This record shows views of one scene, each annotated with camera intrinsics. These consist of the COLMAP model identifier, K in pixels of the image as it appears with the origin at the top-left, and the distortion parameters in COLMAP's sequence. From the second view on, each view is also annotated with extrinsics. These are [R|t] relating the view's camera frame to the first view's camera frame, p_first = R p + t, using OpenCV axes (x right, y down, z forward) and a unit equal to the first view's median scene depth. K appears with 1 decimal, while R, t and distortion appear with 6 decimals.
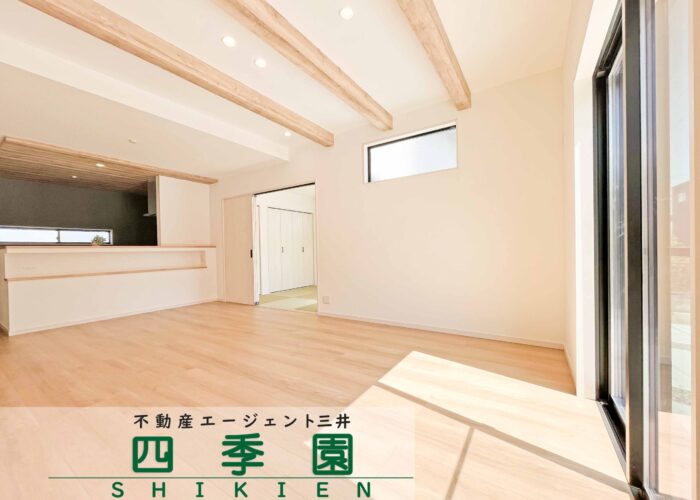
lens RADIAL K [[284.4, 0, 348.2], [0, 284.4, 252.7], [0, 0, 1]] dist [-0.001929, -0.000155]
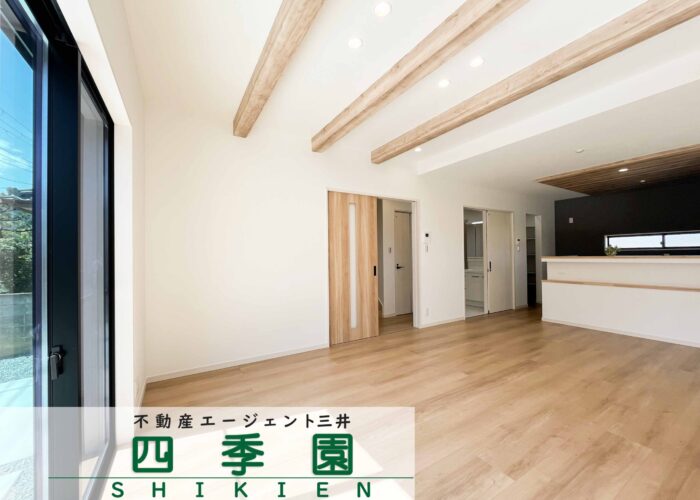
lens RADIAL K [[284.4, 0, 348.2], [0, 284.4, 252.7], [0, 0, 1]] dist [-0.001929, -0.000155]
pose [[-0.434691, 0.015561, -0.900445, 0.571835], [0.014545, 0.999842, 0.010257, -0.086309], [0.900462, -0.008639, -0.434848, 0.887989]]
